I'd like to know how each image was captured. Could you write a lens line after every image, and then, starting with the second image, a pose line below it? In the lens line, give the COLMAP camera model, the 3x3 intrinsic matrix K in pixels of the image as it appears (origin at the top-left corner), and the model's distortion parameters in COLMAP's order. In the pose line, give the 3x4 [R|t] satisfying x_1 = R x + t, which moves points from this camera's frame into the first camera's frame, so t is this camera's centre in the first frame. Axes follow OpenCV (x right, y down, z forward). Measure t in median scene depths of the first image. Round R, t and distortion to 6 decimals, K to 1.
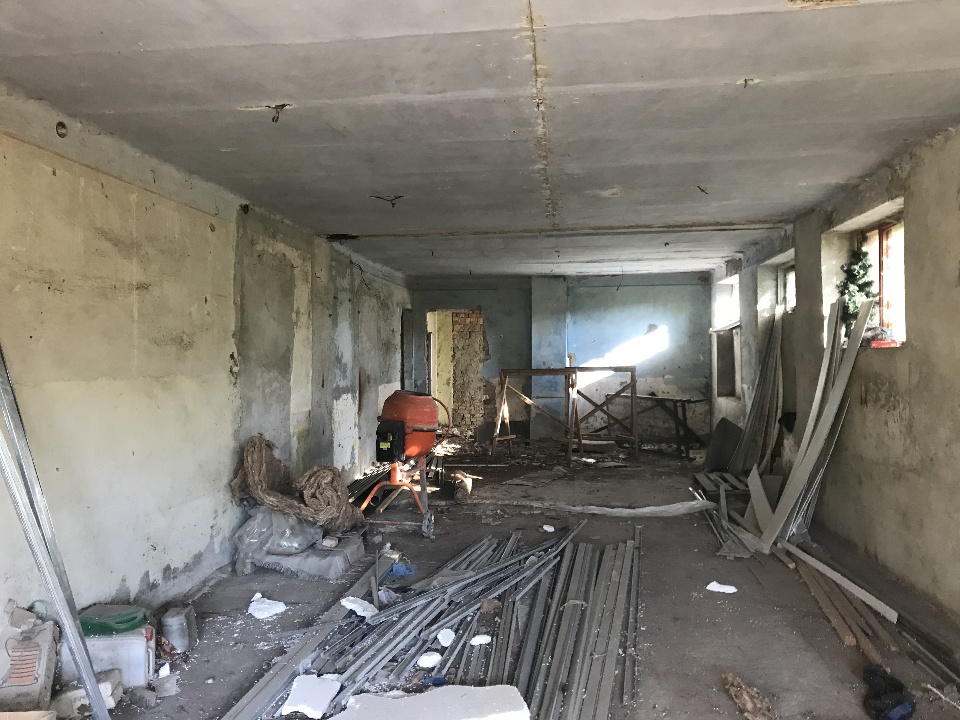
lens RADIAL K [[781.0, 0, 478.8], [0, 781.0, 348.3], [0, 0, 1]] dist [0.092833, -0.180816]
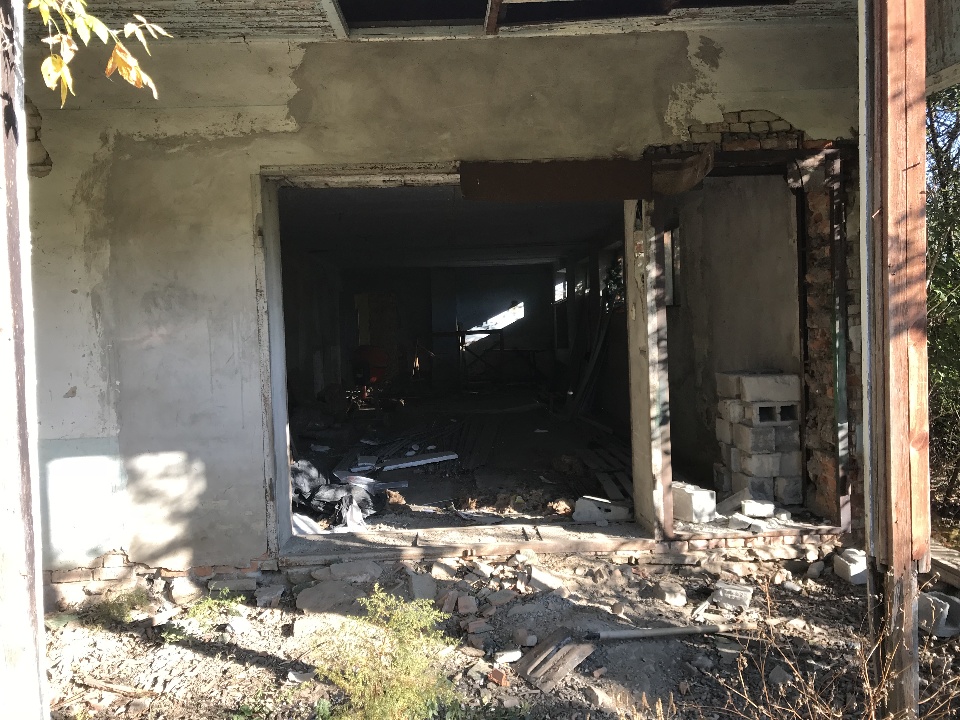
lens RADIAL K [[781.0, 0, 478.8], [0, 781.0, 348.3], [0, 0, 1]] dist [0.092833, -0.180816]
pose [[0.987669, -0.027651, 0.154096, -0.103276], [0.022457, 0.999123, 0.035346, 0.007228], [-0.154938, -0.031450, 0.987423, -0.627752]]
